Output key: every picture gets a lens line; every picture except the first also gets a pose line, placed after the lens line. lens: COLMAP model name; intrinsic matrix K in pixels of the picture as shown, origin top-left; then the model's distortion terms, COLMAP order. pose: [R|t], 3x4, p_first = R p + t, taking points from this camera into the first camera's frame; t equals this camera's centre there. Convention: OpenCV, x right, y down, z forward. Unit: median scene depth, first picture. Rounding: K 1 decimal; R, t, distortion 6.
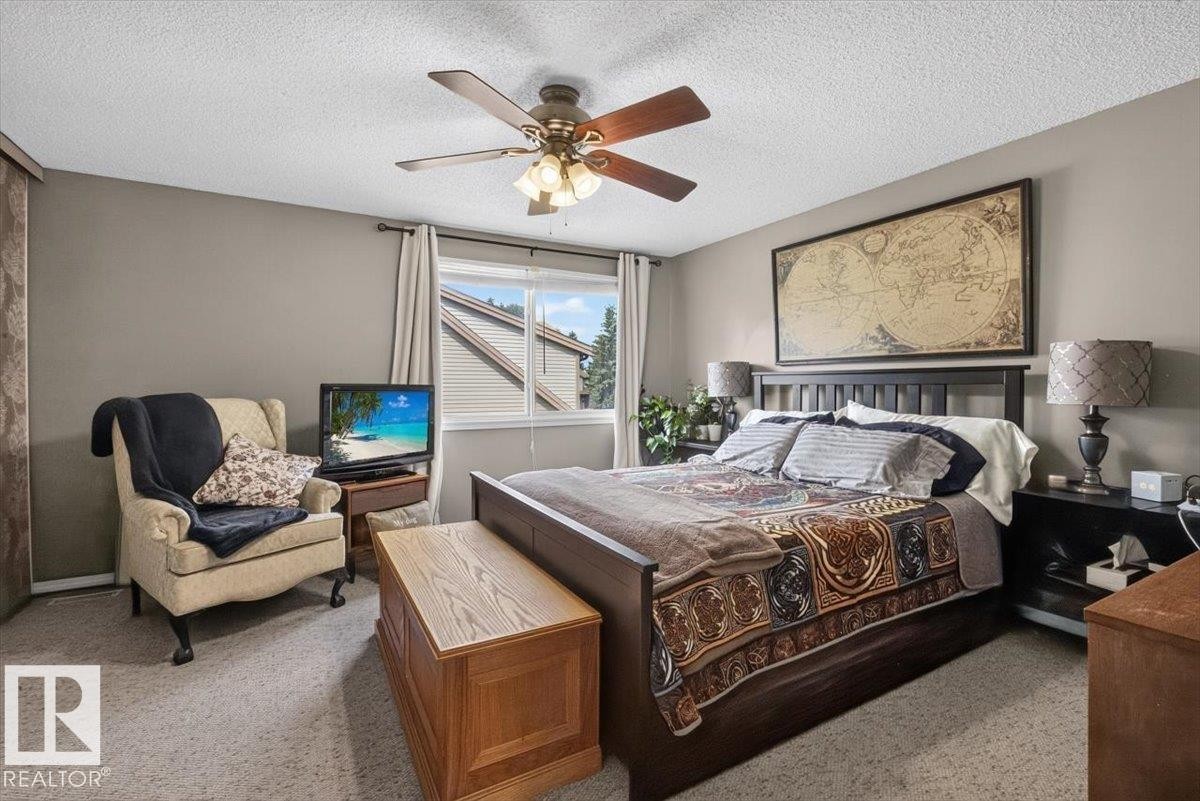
lens RADIAL K [[526.1, 0, 595.9], [0, 526.1, 401.0], [0, 0, 1]] dist [-0.009607, -0.000570]
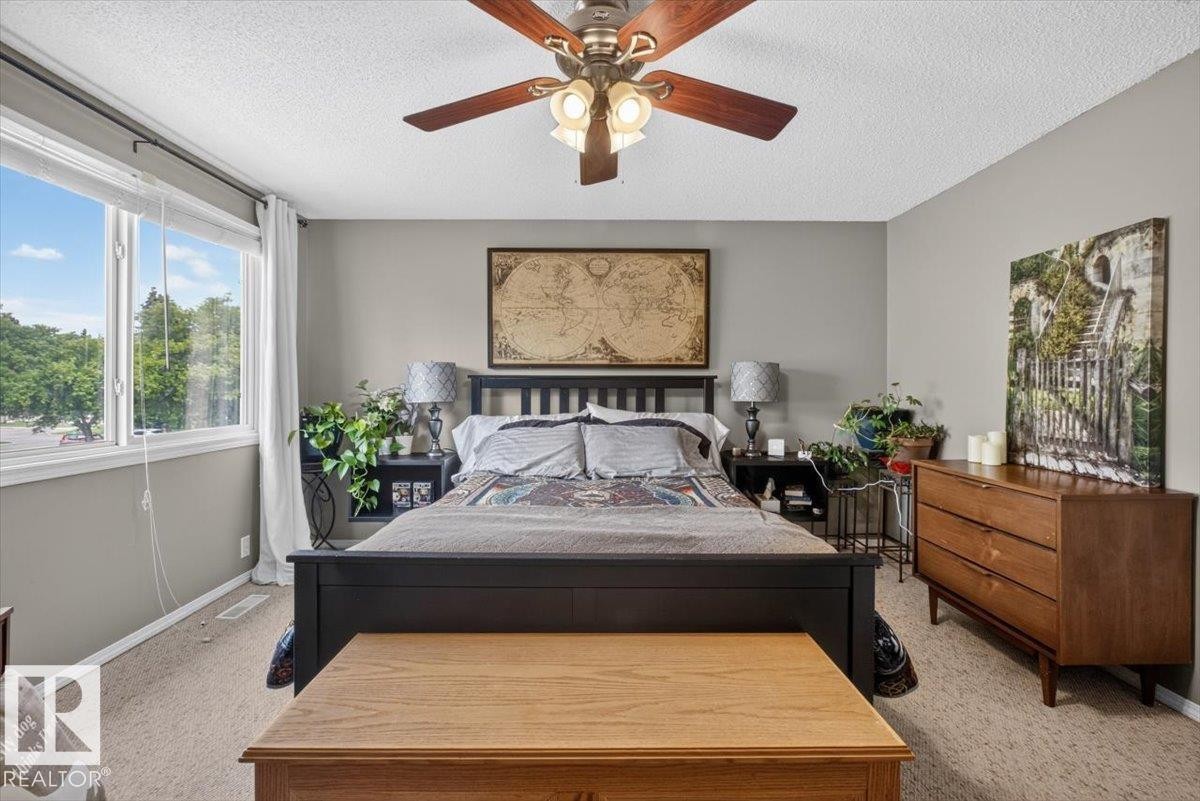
lens RADIAL K [[526.1, 0, 601.4], [0, 526.1, 400.0], [0, 0, 1]] dist [-0.009607, -0.000570]
pose [[0.491224, -0.019029, 0.870825, -0.505540], [0.024483, 0.999668, 0.008034, -0.015522], [-0.870689, 0.017374, 0.491527, 0.438762]]
